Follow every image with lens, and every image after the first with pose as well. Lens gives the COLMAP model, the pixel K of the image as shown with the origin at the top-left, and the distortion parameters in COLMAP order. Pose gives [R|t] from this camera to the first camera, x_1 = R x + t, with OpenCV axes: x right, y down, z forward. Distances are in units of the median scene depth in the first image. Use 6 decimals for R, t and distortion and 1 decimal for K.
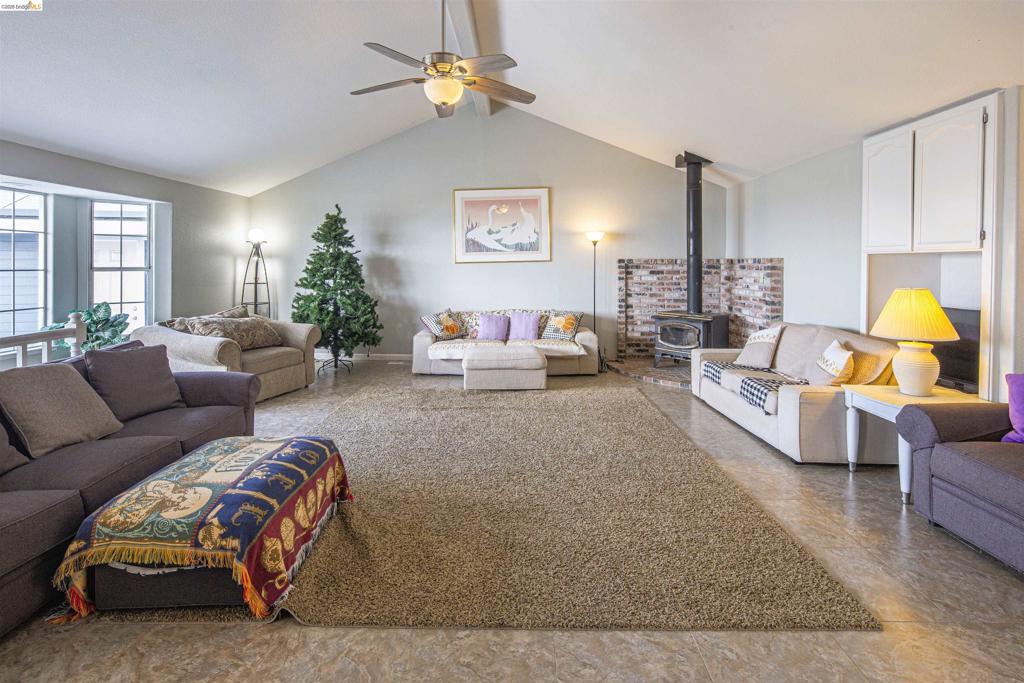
lens RADIAL K [[506.5, 0, 479.0], [0, 506.5, 268.2], [0, 0, 1]] dist [0.004714, -0.004793]
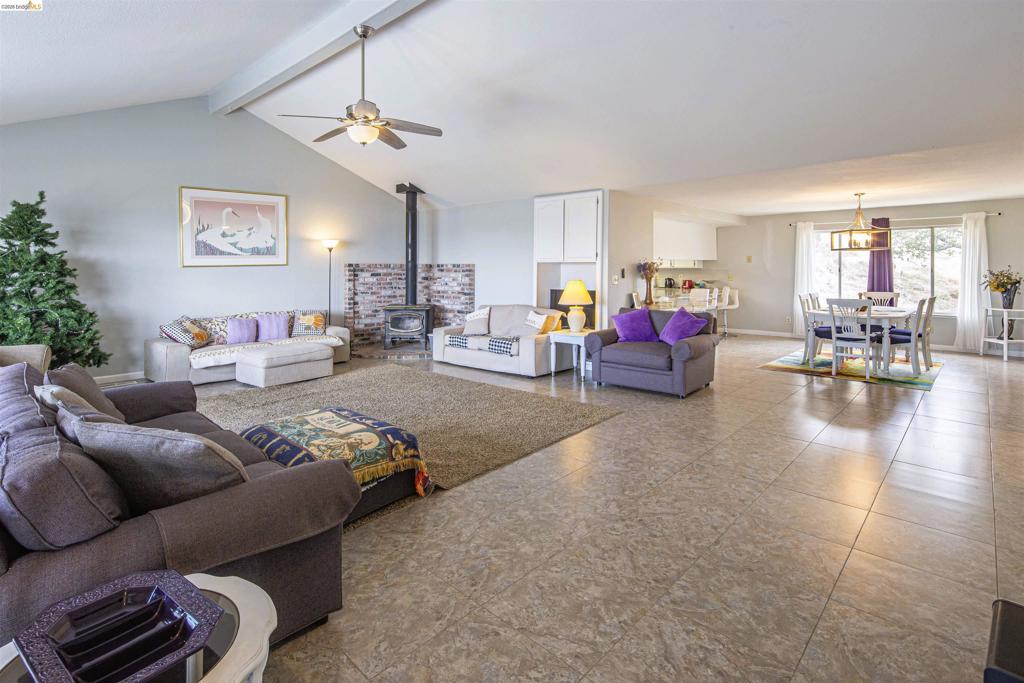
lens RADIAL K [[506.5, 0, 517.3], [0, 506.5, 272.1], [0, 0, 1]] dist [0.004714, -0.004793]
pose [[0.642312, -0.006079, 0.766419, -0.396745], [0.005755, 0.999979, 0.003108, 0.000260], [-0.766422, 0.002414, 0.642333, -0.060426]]
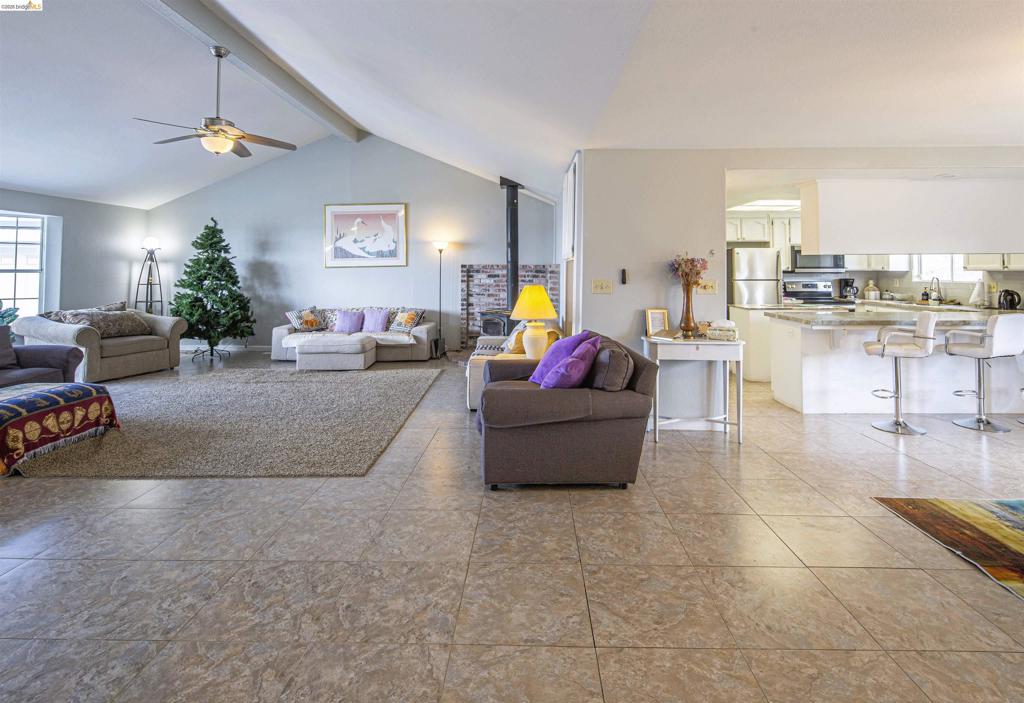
lens RADIAL K [[525.6, 0, 504.1], [0, 525.6, 253.7], [0, 0, 1]] dist [-0.004200, -0.002211]
pose [[0.999321, 0.005077, 0.036493, 0.350493], [-0.003608, 0.999185, -0.040196, 0.005848], [-0.036667, 0.040037, 0.998525, -0.246411]]
